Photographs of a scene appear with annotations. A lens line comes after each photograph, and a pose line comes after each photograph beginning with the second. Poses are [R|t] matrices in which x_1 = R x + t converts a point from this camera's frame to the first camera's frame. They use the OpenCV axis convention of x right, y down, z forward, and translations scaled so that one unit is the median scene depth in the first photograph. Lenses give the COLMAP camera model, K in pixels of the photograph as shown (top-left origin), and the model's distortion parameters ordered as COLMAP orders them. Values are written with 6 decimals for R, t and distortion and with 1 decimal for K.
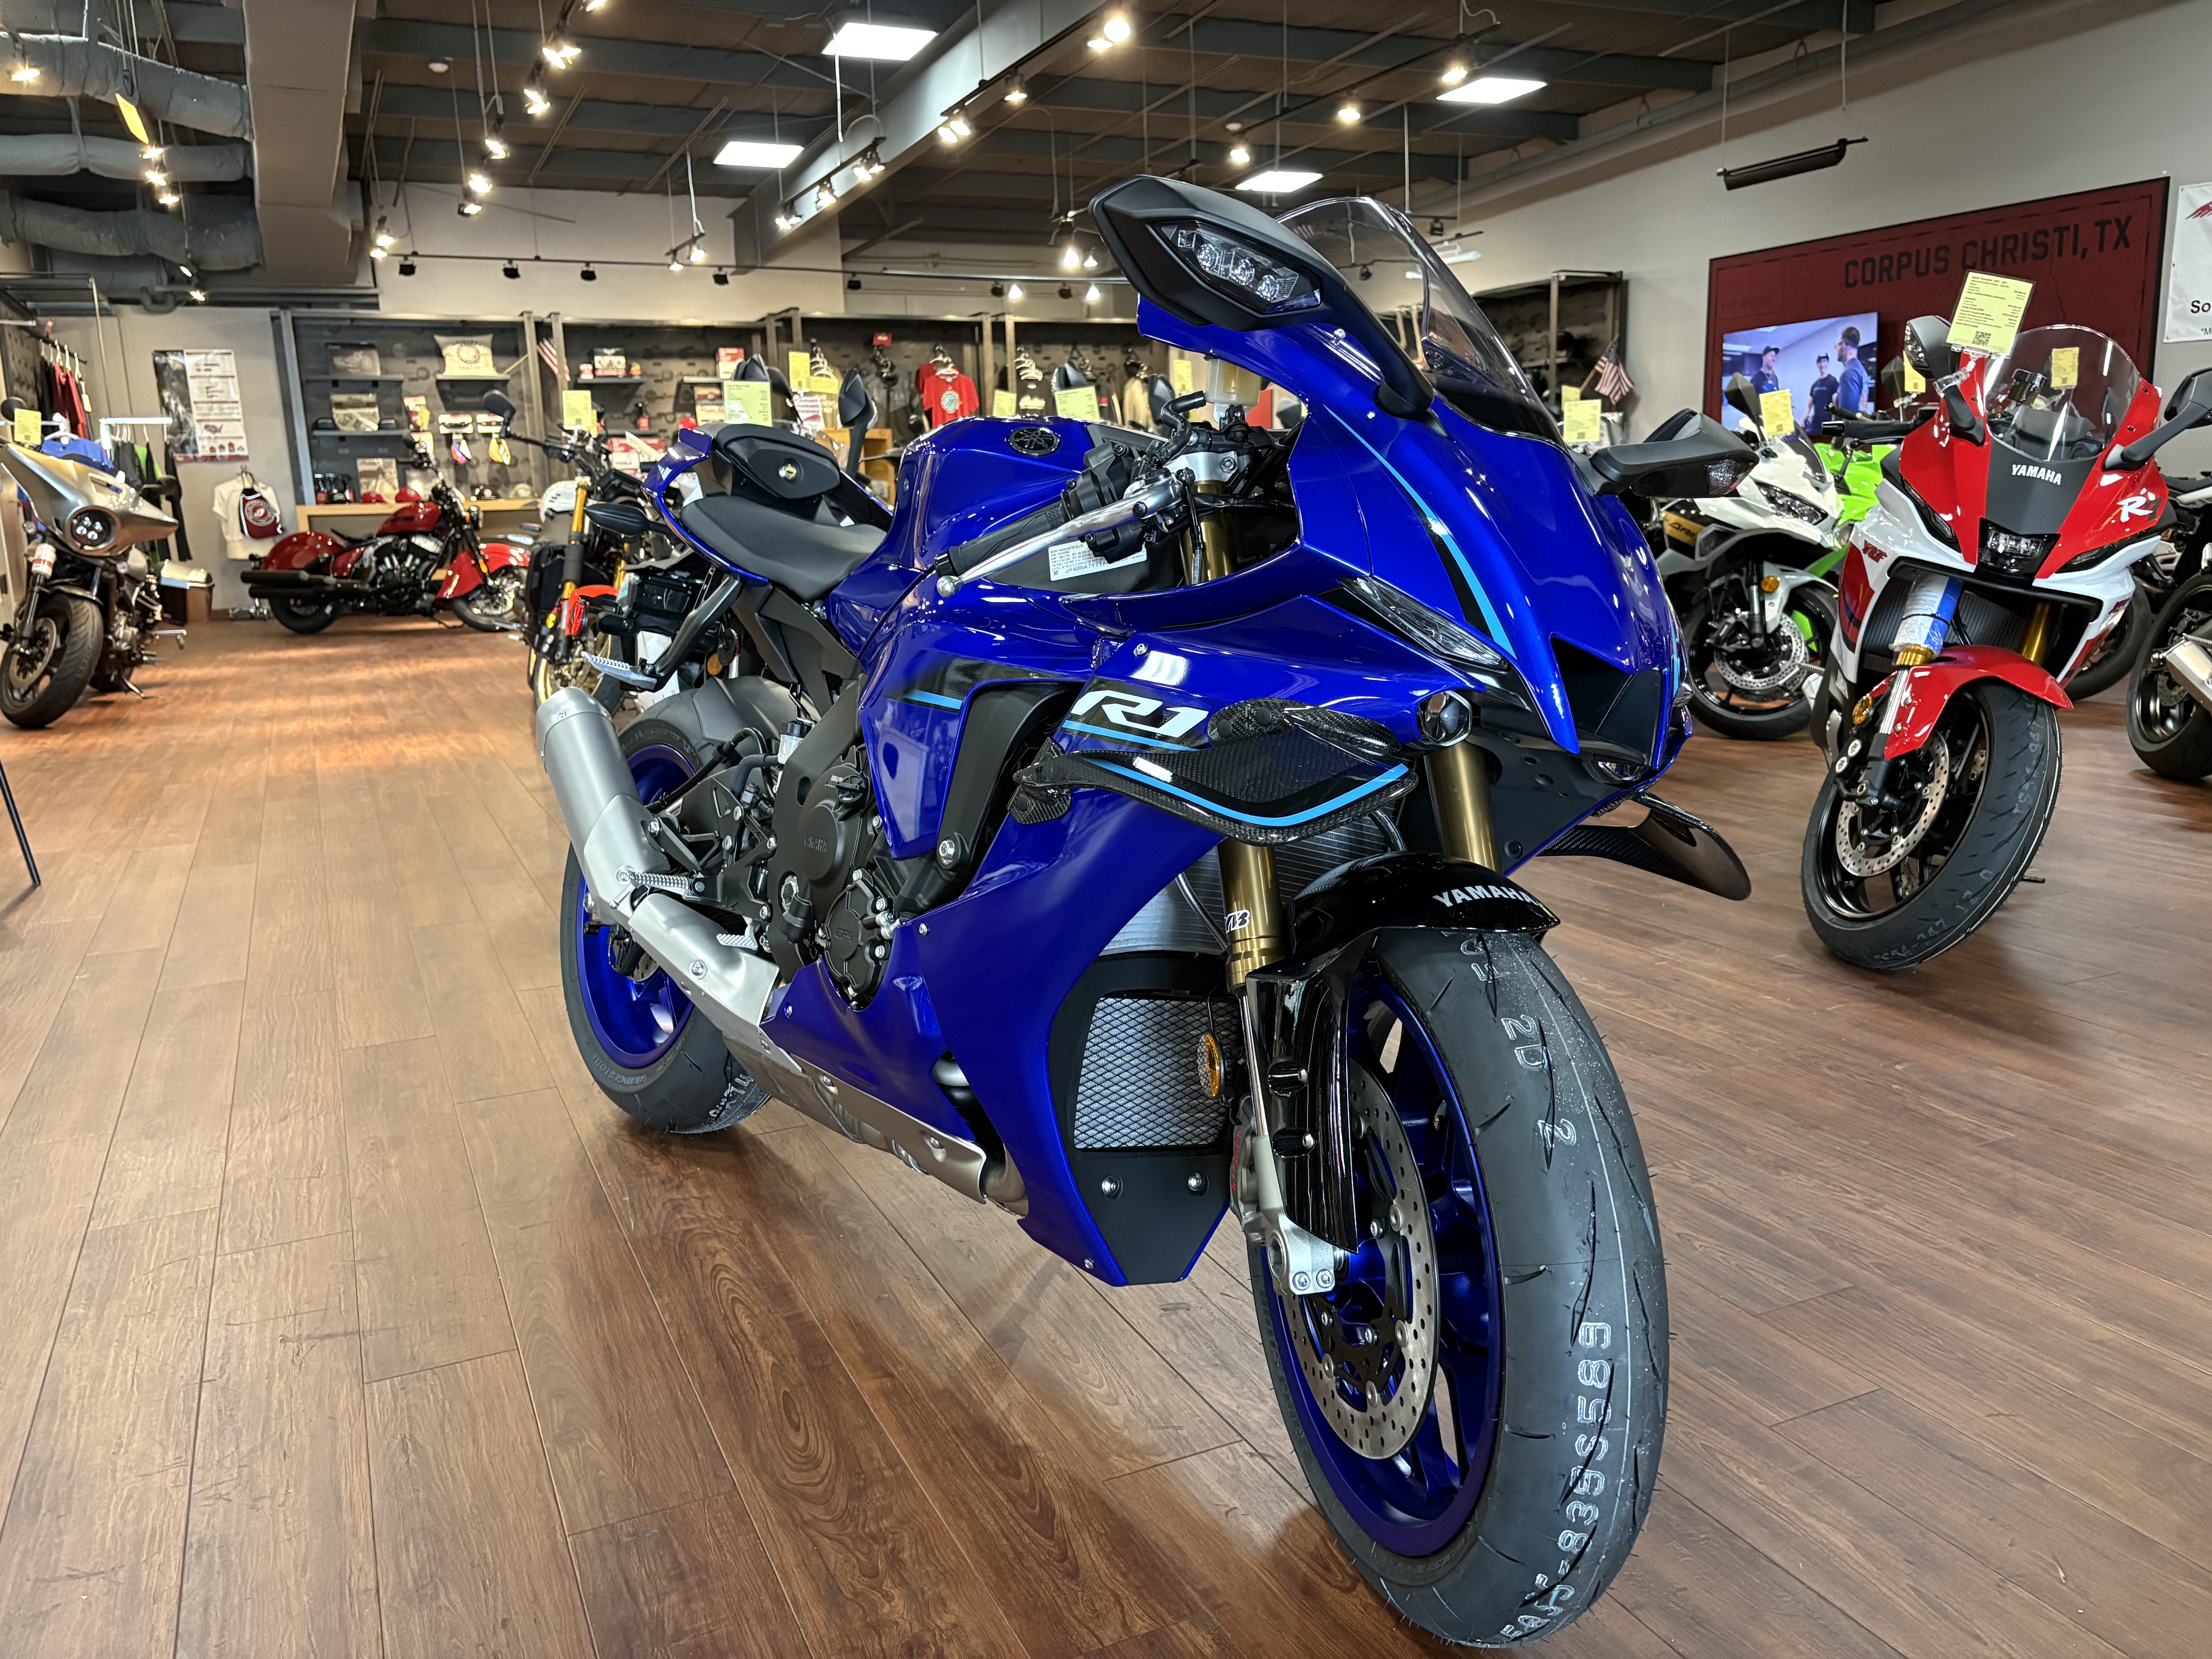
lens RADIAL K [[1675.4, 0, 1106.7], [0, 1675.4, 819.0], [0, 0, 1]] dist [0.041952, -0.046719]
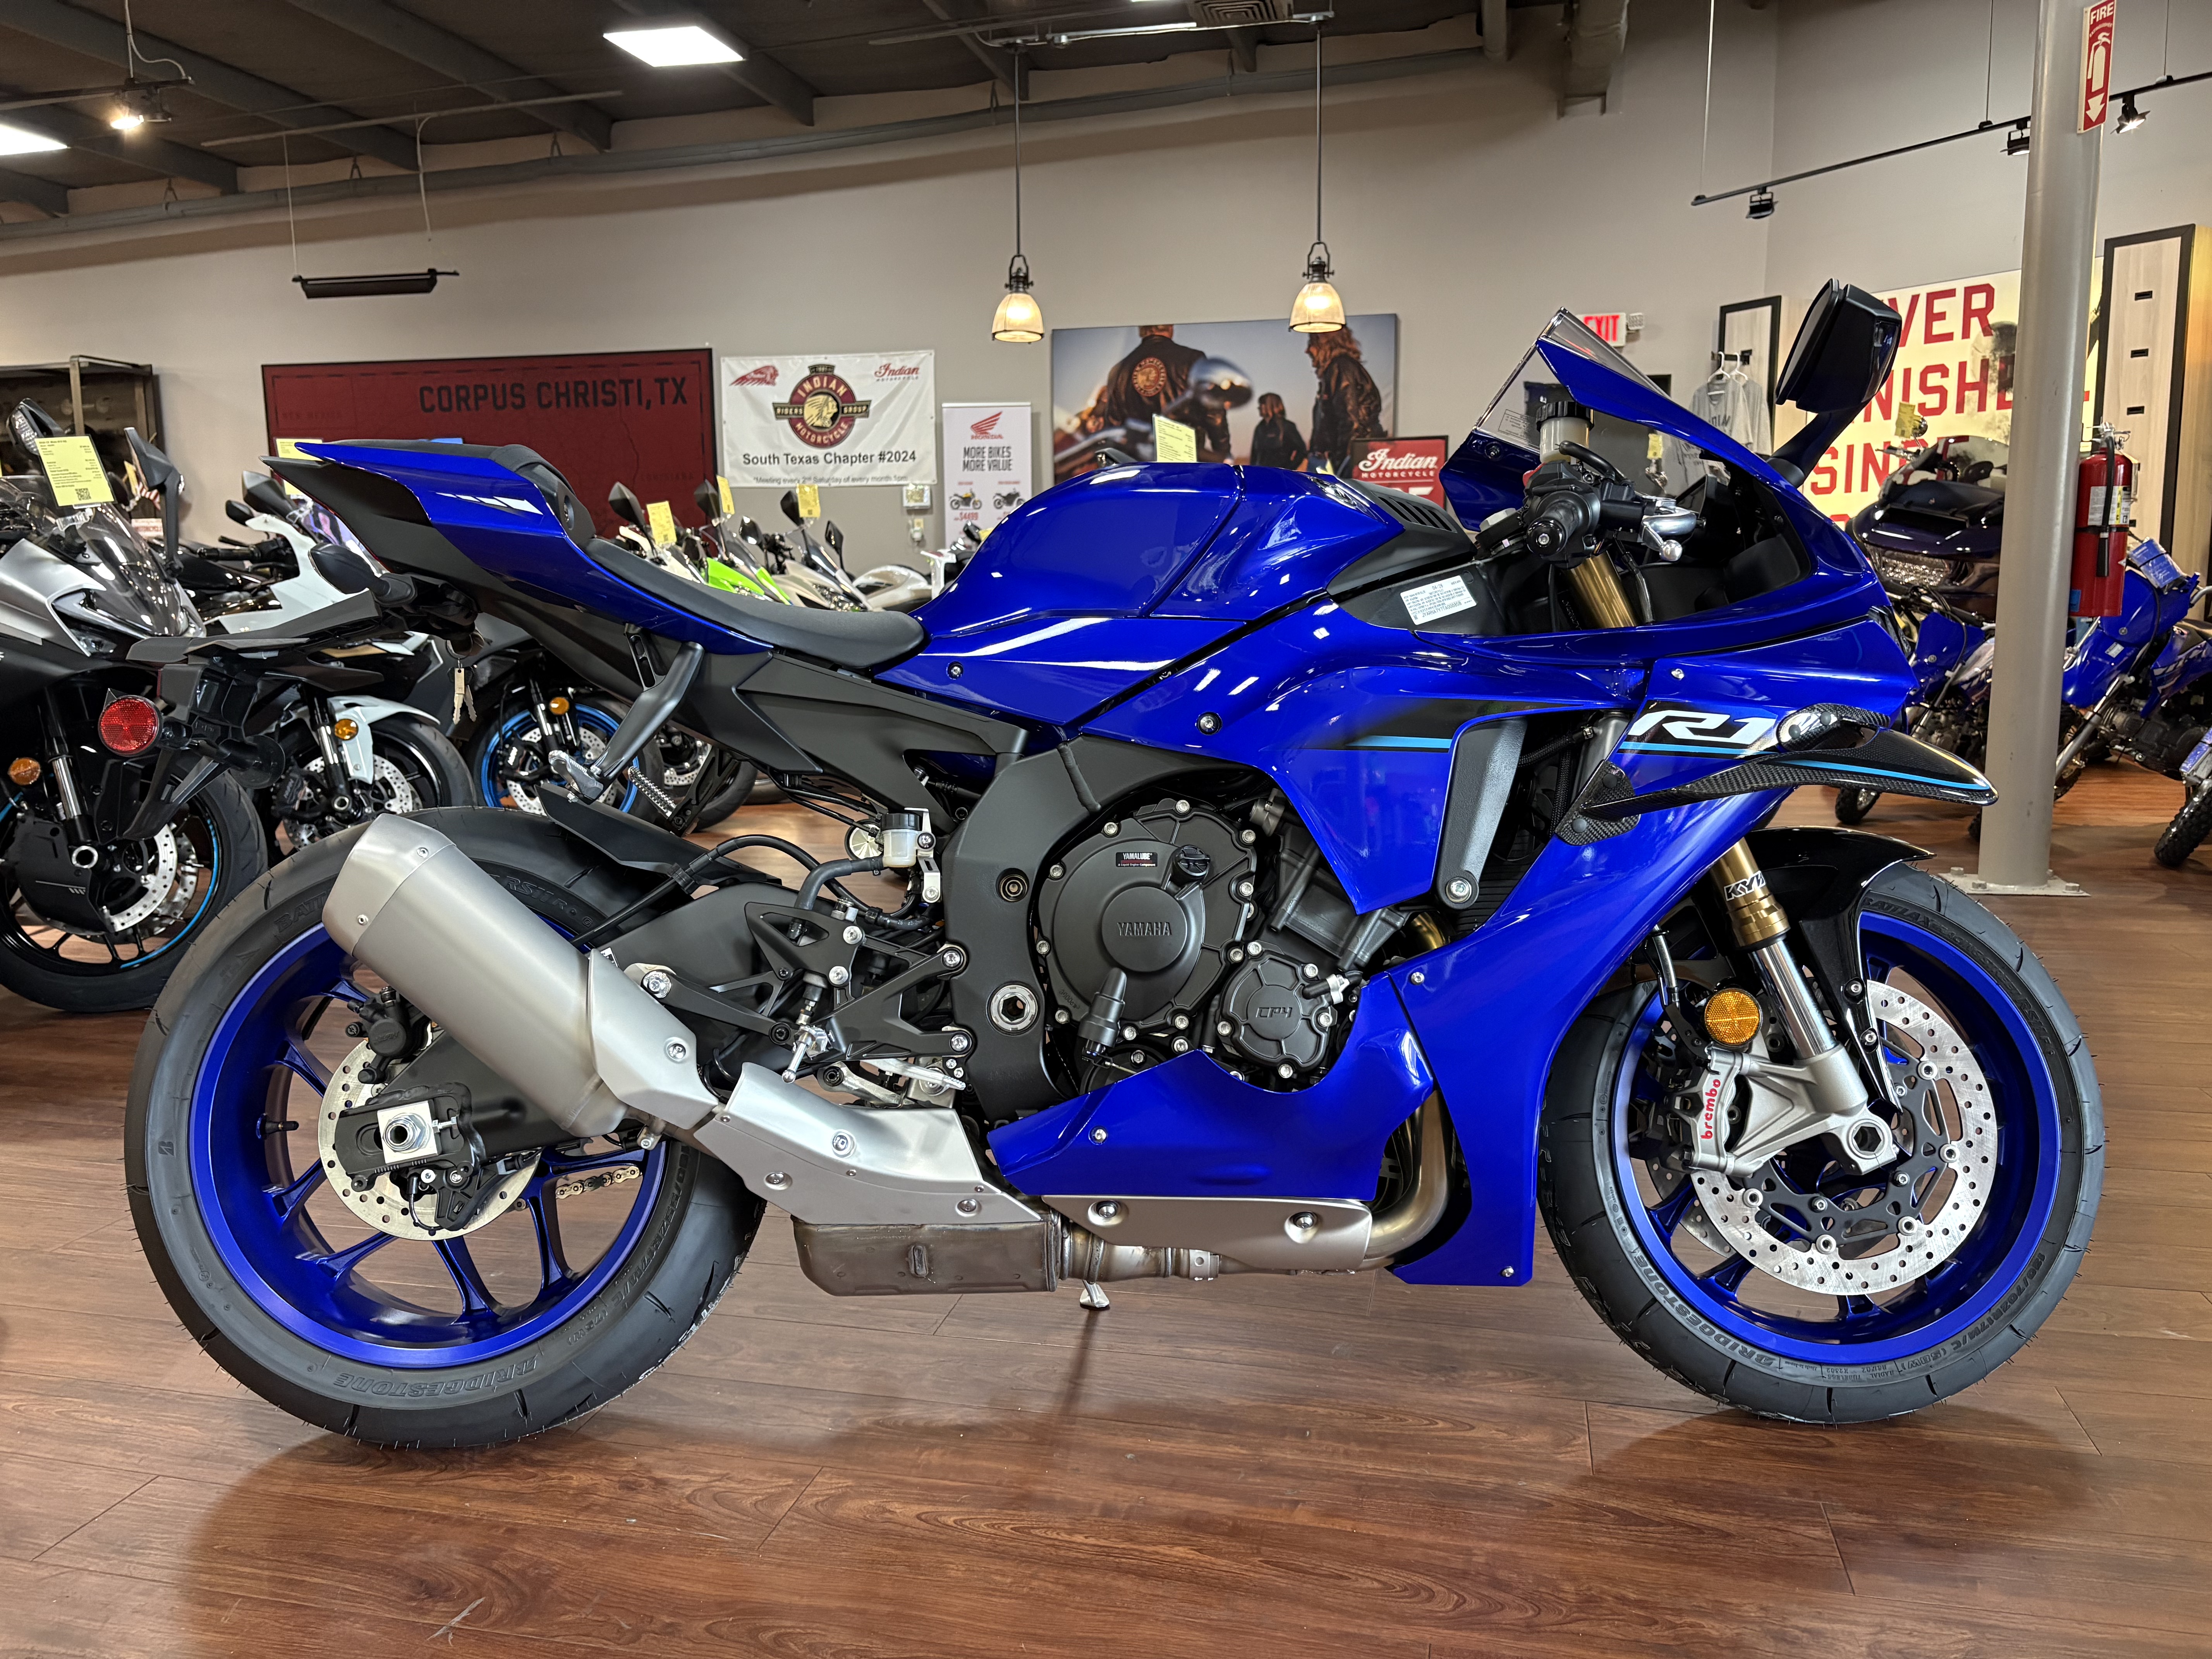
lens RADIAL K [[1688.6, 0, 1101.2], [0, 1688.6, 822.1], [0, 0, 1]] dist [0.015142, -0.009103]
pose [[0.622527, -0.084288, 0.778046, -0.210301], [0.140444, 0.990075, -0.005113, -0.009654], [-0.769894, 0.112455, 0.628186, 0.114262]]
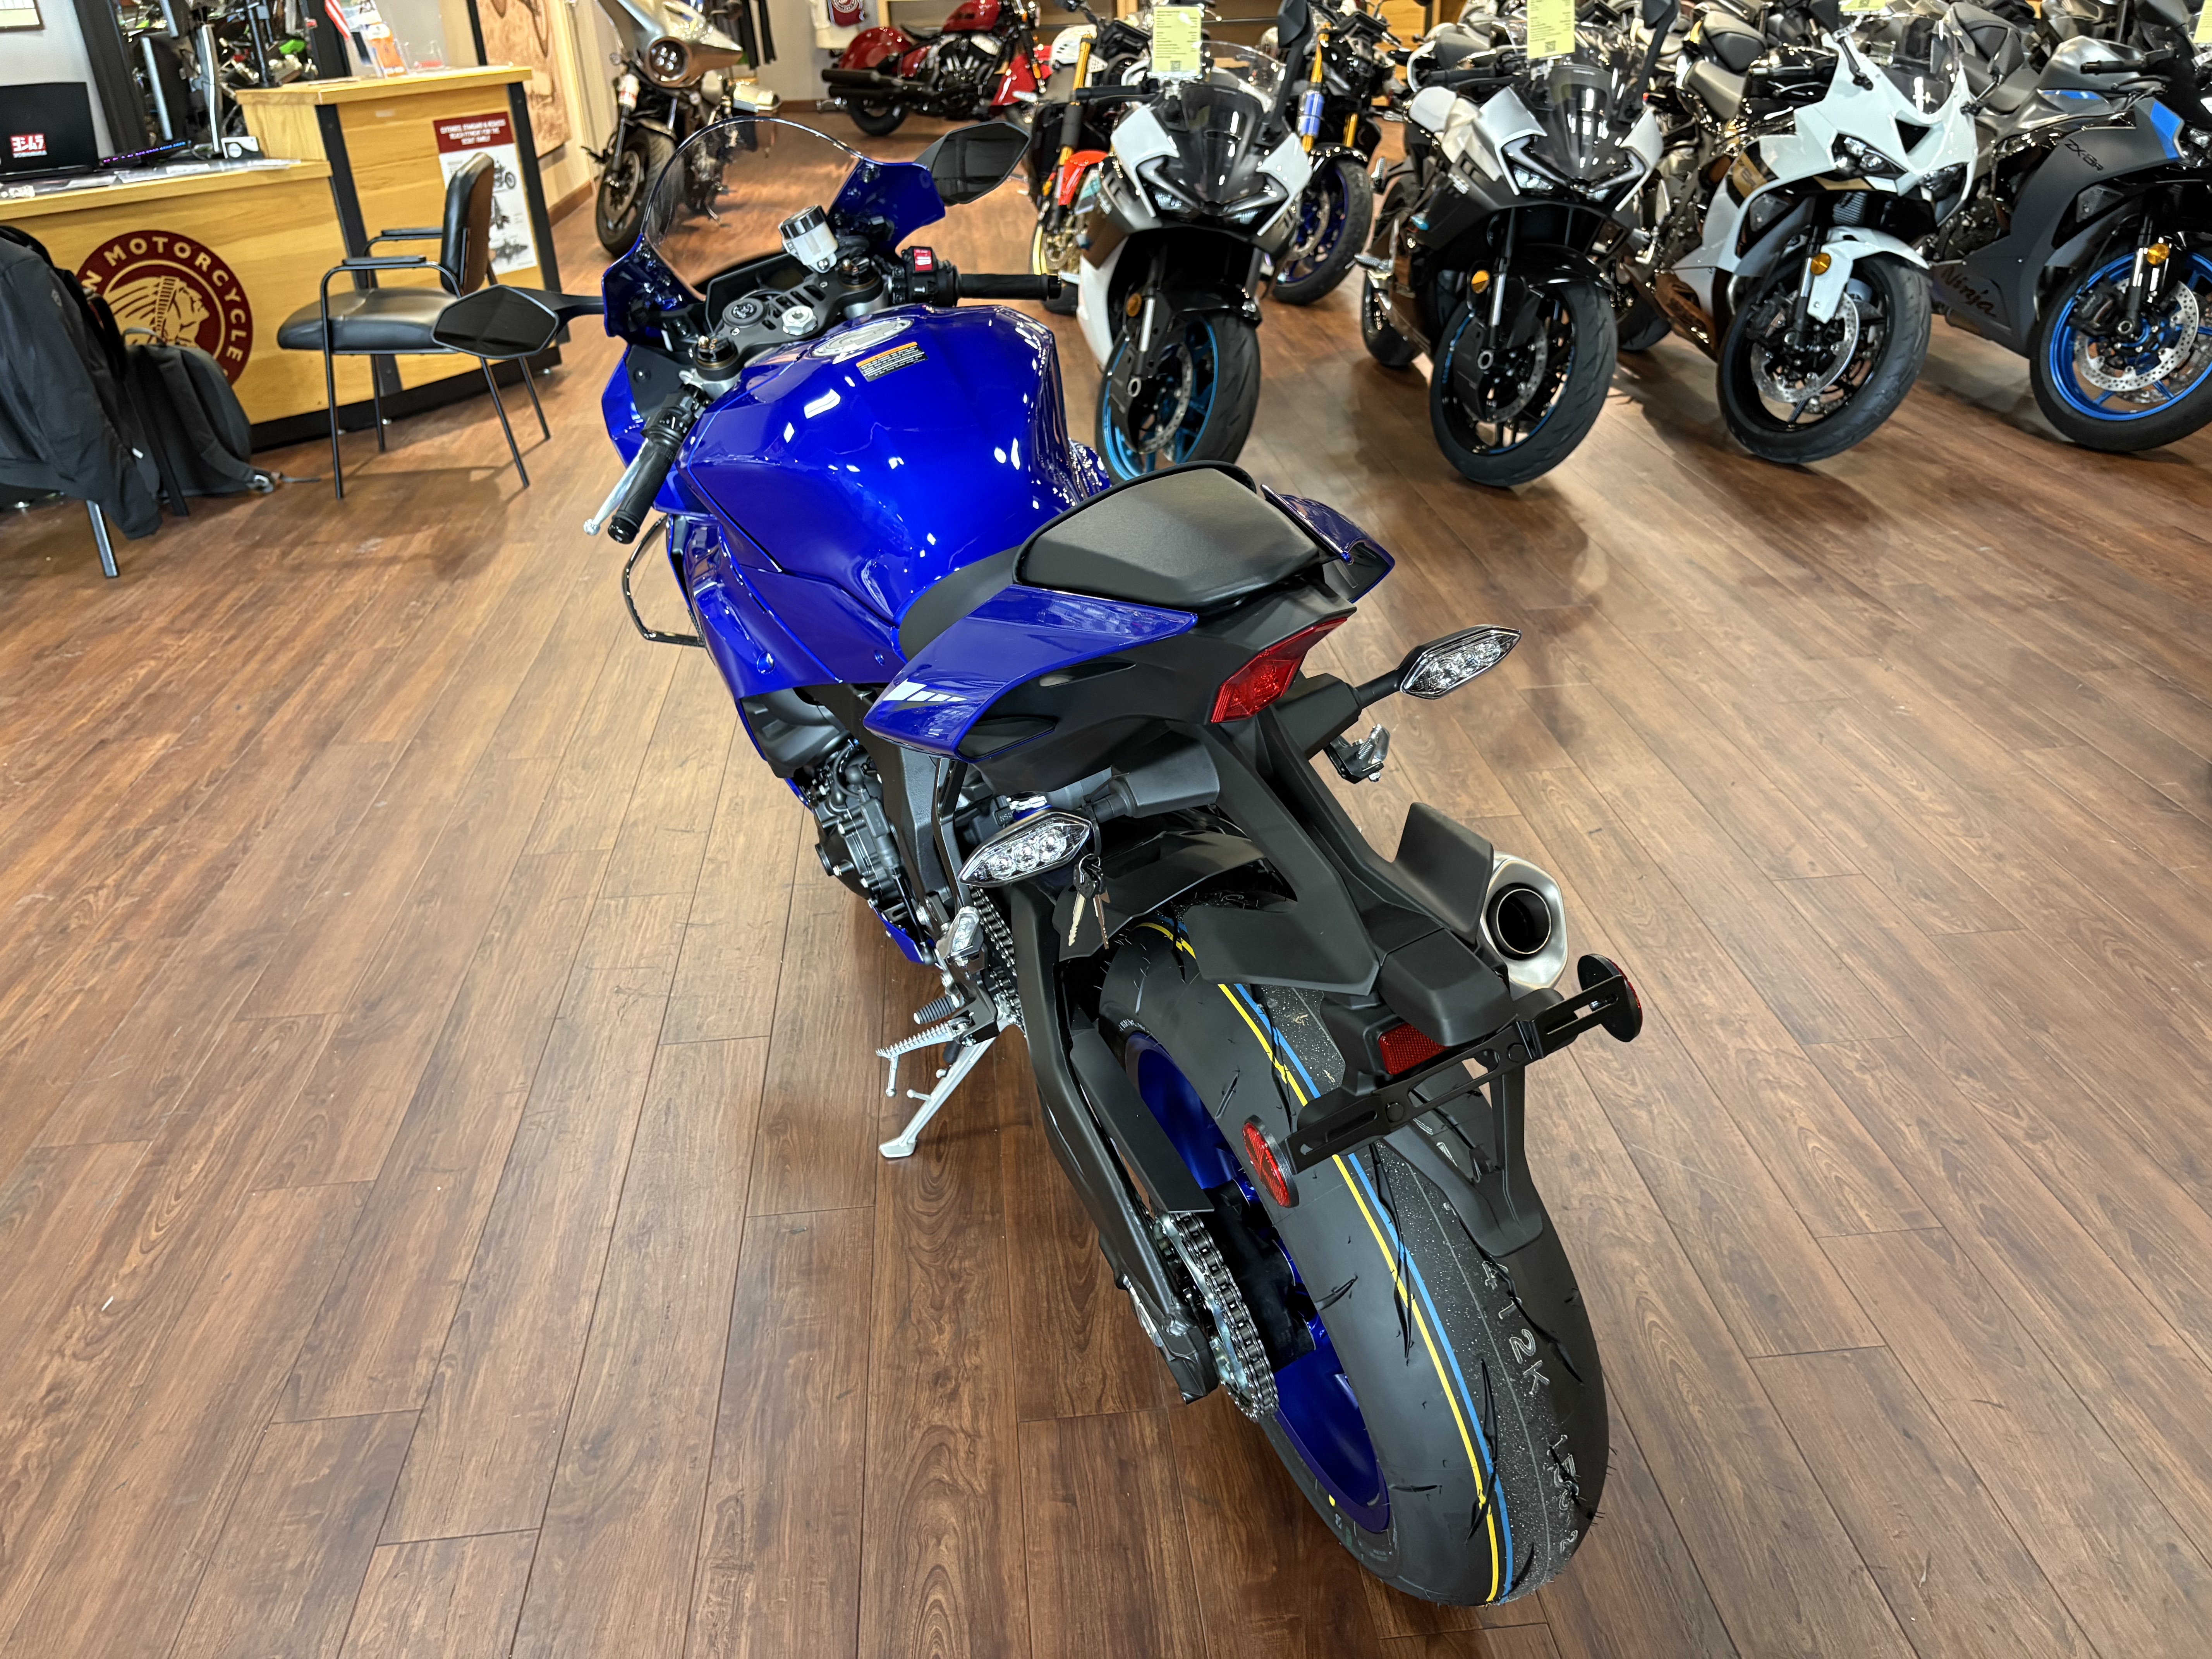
lens RADIAL K [[1677.4, 0, 1106.5], [0, 1677.4, 819.8], [0, 0, 1]] dist [0.057301, -0.066131]
pose [[0.940803, 0.158479, -0.299623, 0.060979], [-0.063319, 0.950576, 0.303967, -0.060901], [0.332987, -0.267001, 0.904340, -0.005954]]
